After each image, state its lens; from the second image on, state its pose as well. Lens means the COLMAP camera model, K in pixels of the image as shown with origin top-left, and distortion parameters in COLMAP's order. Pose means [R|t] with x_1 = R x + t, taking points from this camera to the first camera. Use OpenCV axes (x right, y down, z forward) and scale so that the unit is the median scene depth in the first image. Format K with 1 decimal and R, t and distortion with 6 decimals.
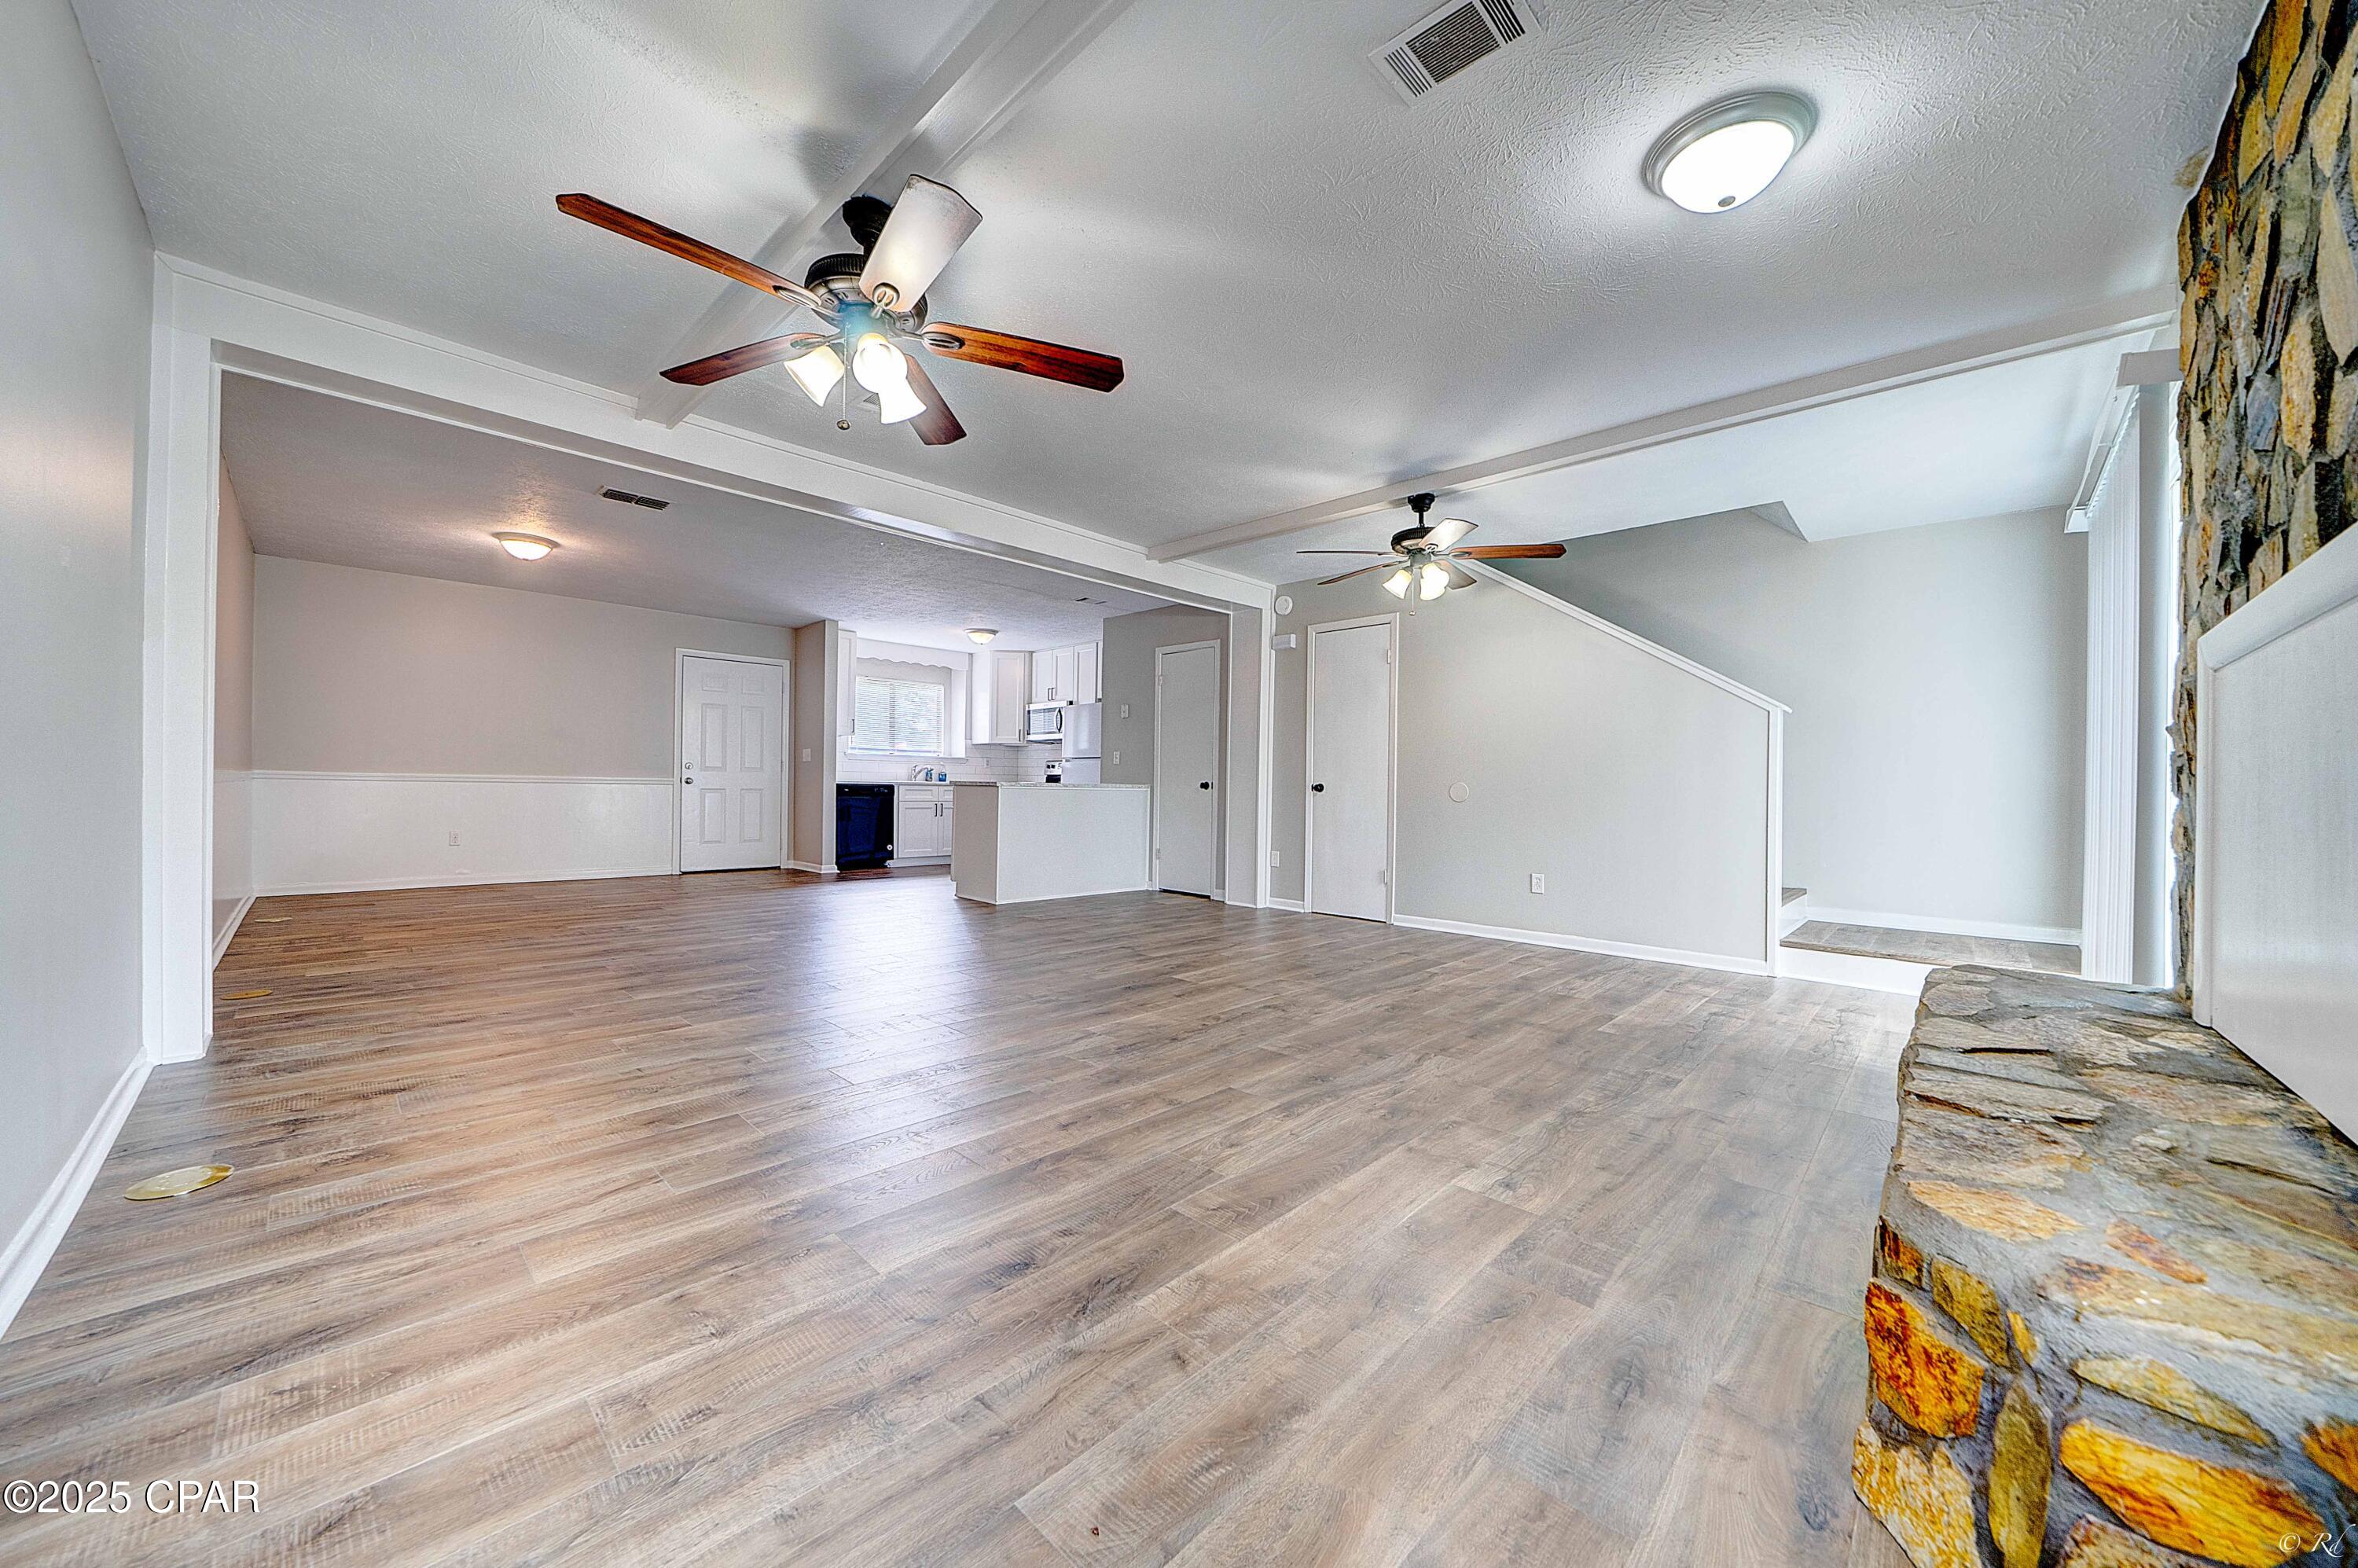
lens RADIAL K [[833.6, 0, 1174.7], [0, 833.6, 770.7], [0, 0, 1]] dist [-0.014923, 0.000328]
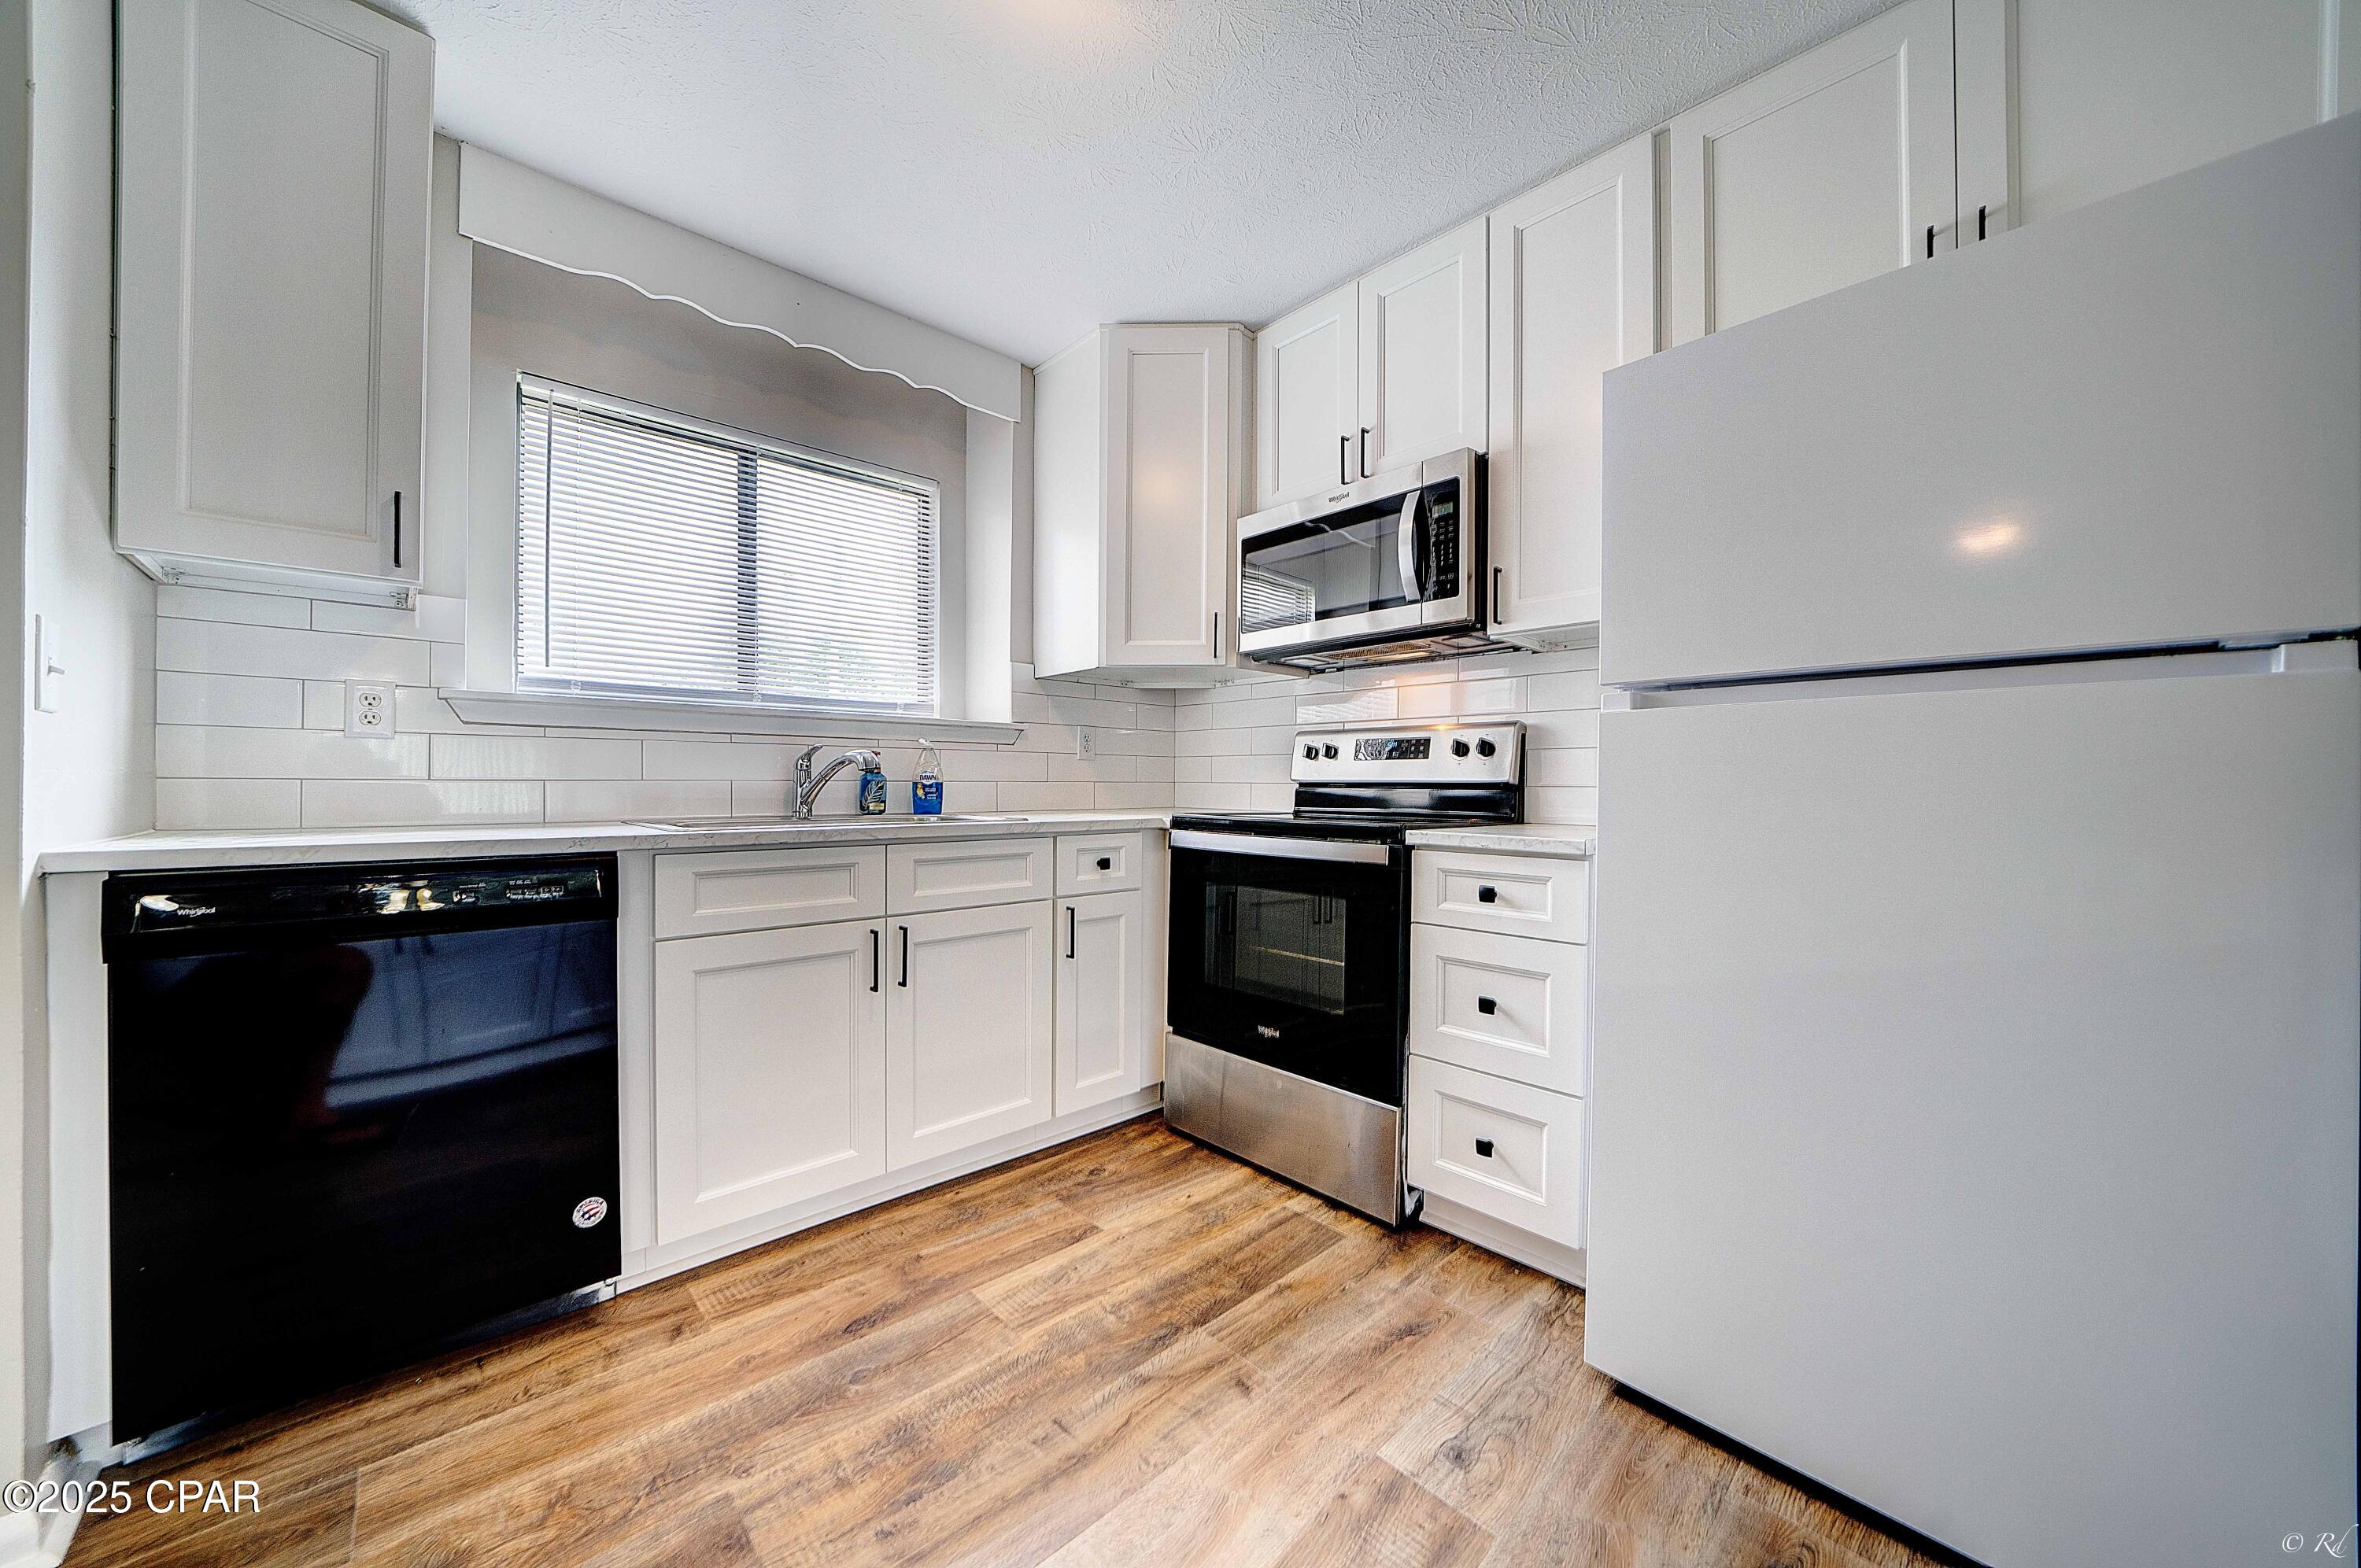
lens RADIAL K [[834.6, 0, 1165.7], [0, 834.6, 783.9], [0, 0, 1]] dist [-0.014923, 0.000328]
pose [[0.997184, -0.010212, -0.074294, -0.286664], [0.012000, 0.999648, 0.023664, -0.002497], [0.074027, -0.024489, 0.996956, 1.149811]]
